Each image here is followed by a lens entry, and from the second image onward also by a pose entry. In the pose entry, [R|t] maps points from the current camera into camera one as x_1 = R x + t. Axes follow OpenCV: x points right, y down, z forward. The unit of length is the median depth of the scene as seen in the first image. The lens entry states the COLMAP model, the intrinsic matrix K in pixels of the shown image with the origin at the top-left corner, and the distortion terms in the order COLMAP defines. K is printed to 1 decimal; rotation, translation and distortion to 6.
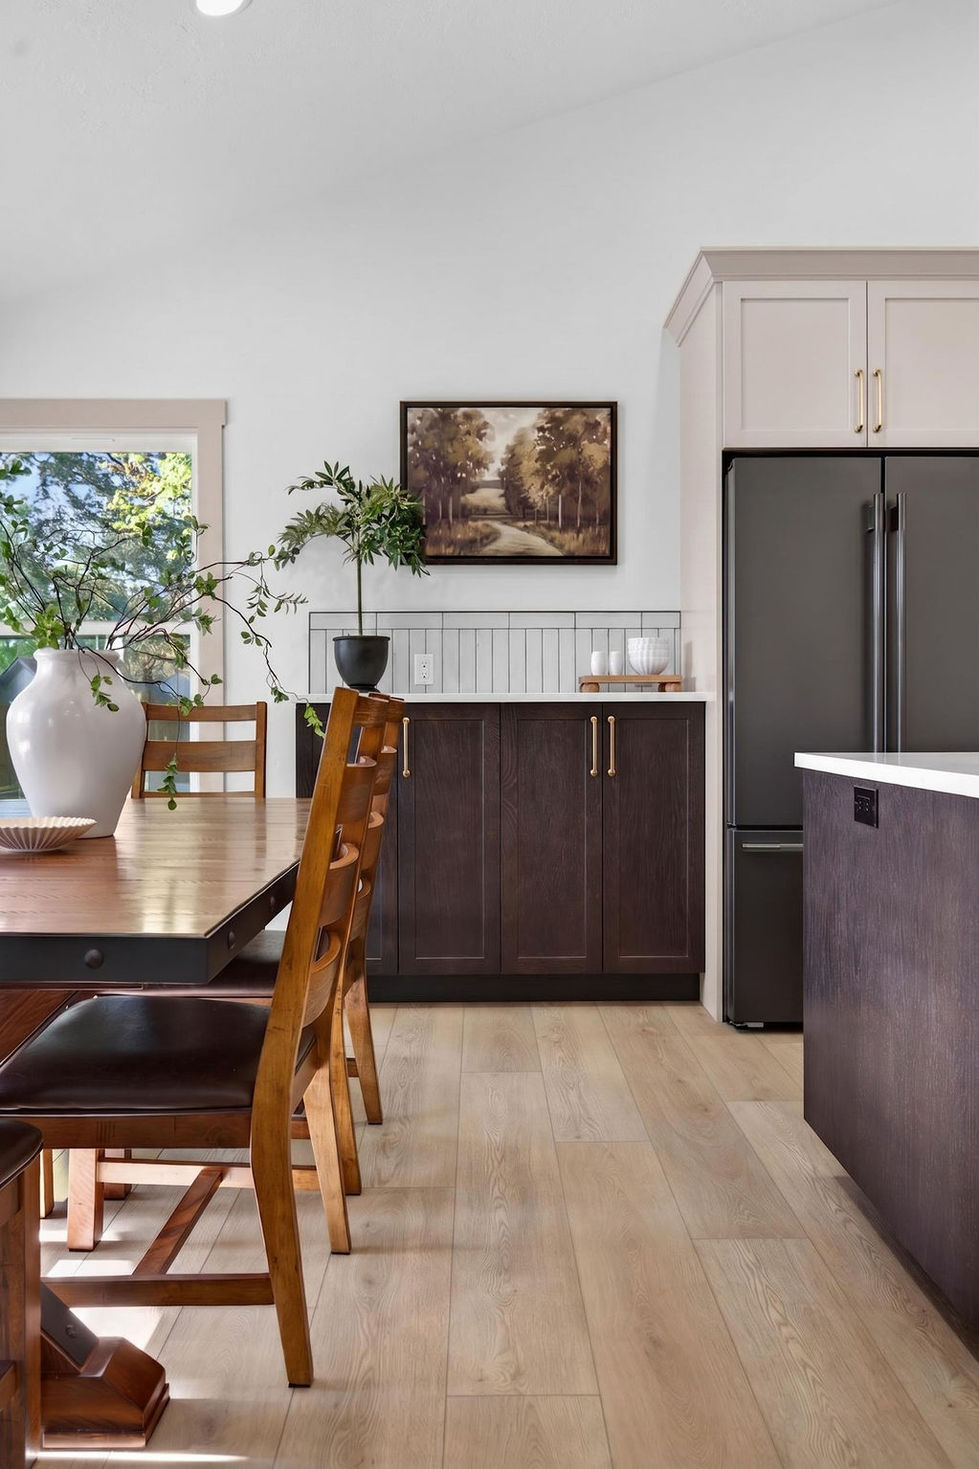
lens RADIAL K [[835.4, 0, 488.7], [0, 835.4, 730.1], [0, 0, 1]] dist [-0.002822, 0.000060]
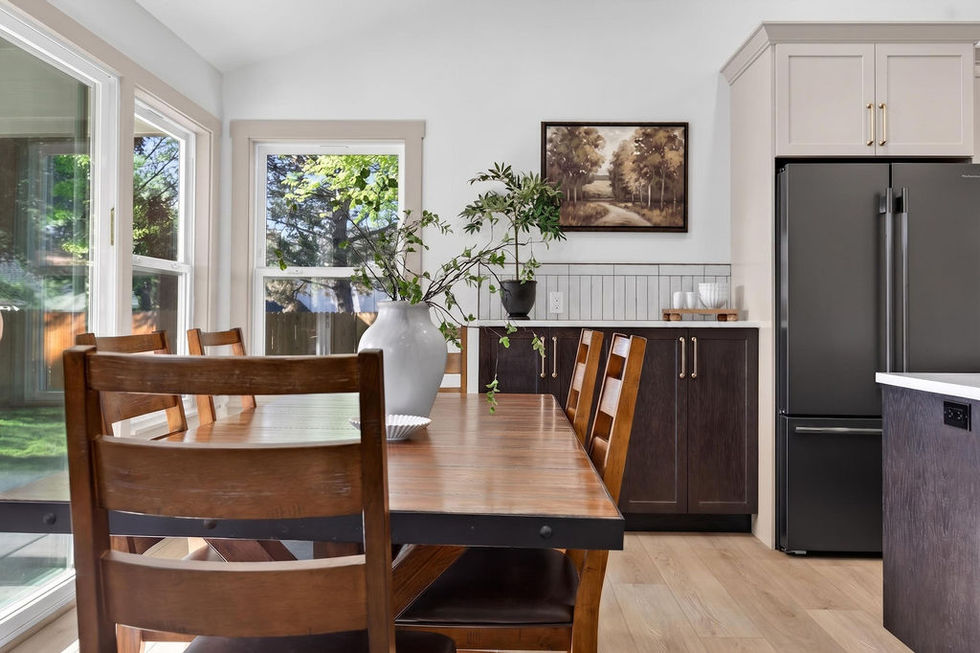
lens RADIAL K [[567.5, 0, 494.3], [0, 567.5, 317.6], [0, 0, 1]] dist [-0.003400, 0.000982]
pose [[0.999723, 0.009215, -0.021679, -0.171029], [-0.009647, 0.999755, -0.019899, -0.026172], [0.021491, 0.020102, 0.999567, -0.003043]]
